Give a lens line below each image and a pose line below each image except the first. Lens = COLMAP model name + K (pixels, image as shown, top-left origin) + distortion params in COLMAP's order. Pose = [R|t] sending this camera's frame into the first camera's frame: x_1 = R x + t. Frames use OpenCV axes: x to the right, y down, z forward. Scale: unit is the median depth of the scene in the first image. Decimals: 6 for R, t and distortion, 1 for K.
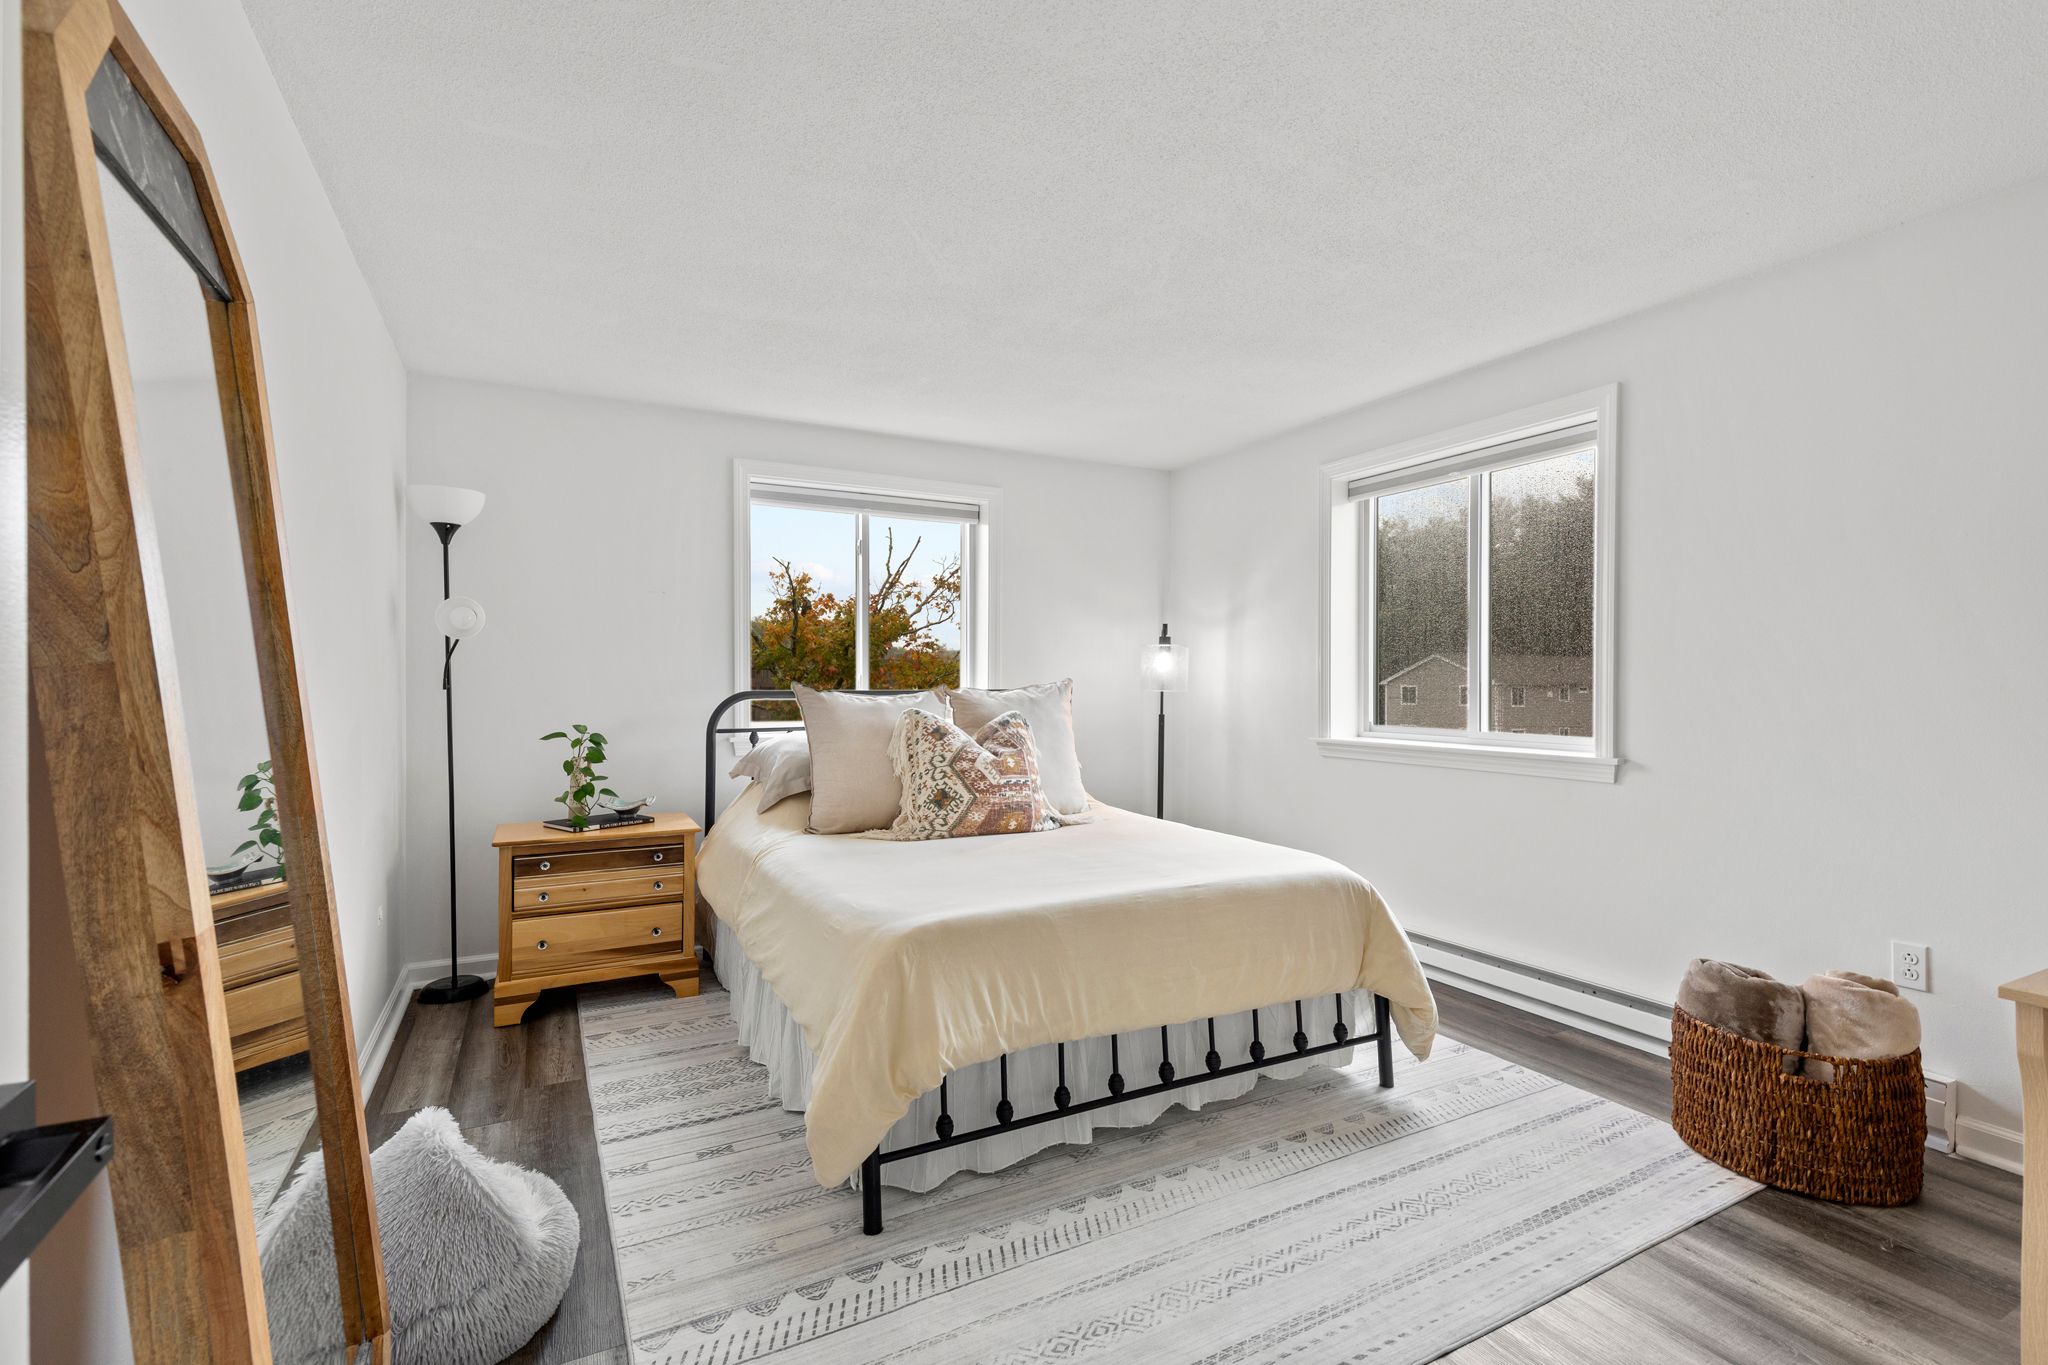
lens RADIAL K [[917.8, 0, 1015.4], [0, 917.8, 687.2], [0, 0, 1]] dist [0.032329, -0.000312]
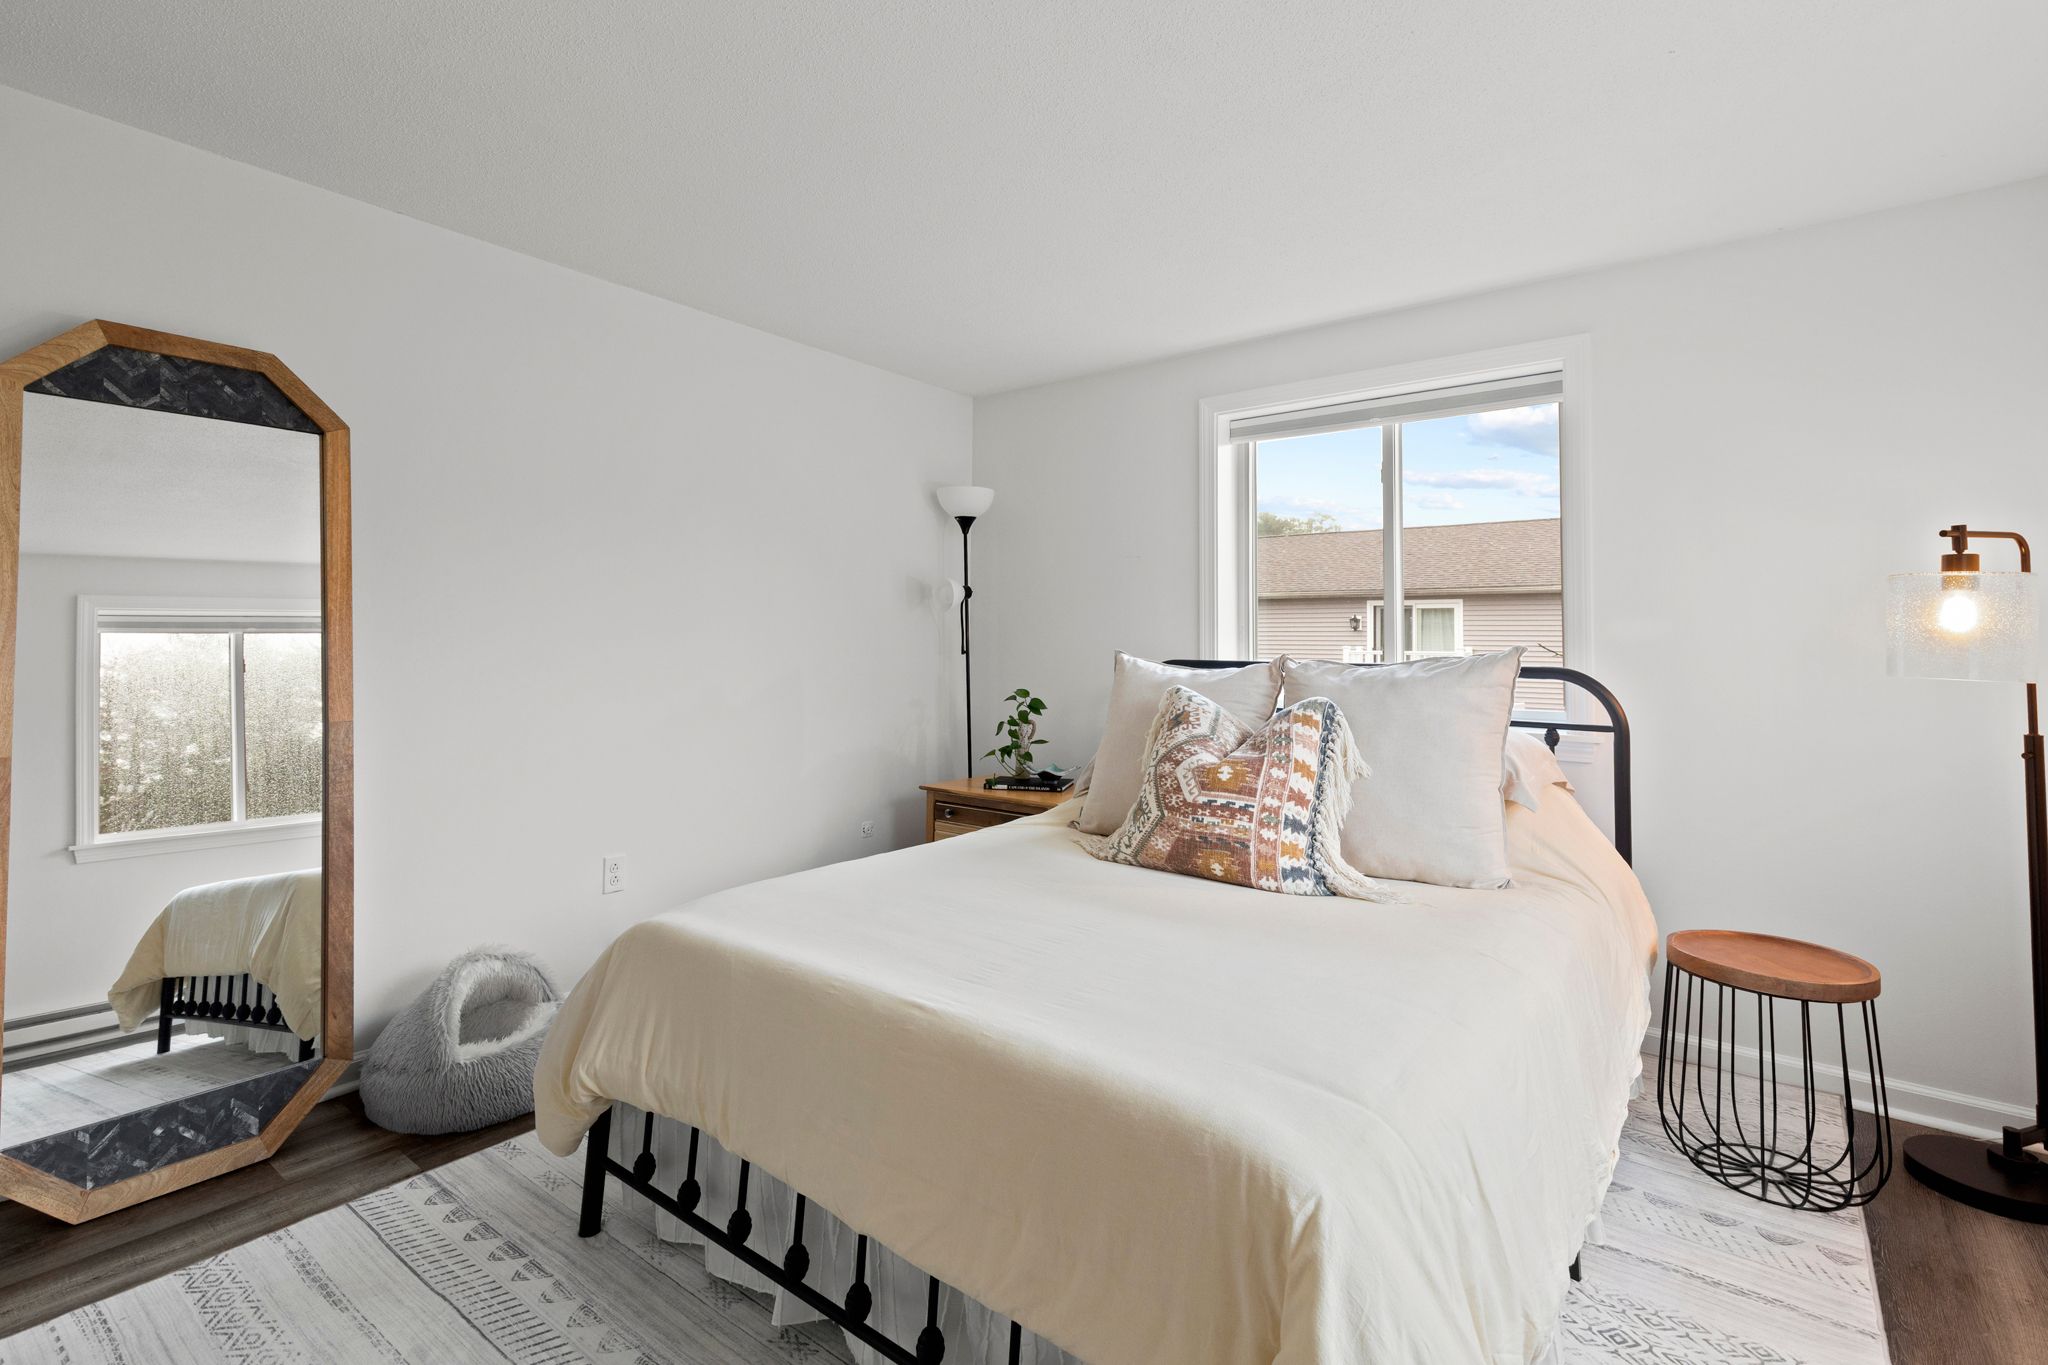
lens RADIAL K [[917.8, 0, 1022.2], [0, 917.8, 683.8], [0, 0, 1]] dist [0.032329, -0.000312]
pose [[0.441284, 0.033815, -0.896730, 0.510354], [-0.027088, 0.999336, 0.024354, 0.007176], [0.896959, 0.013544, 0.441907, 0.584741]]
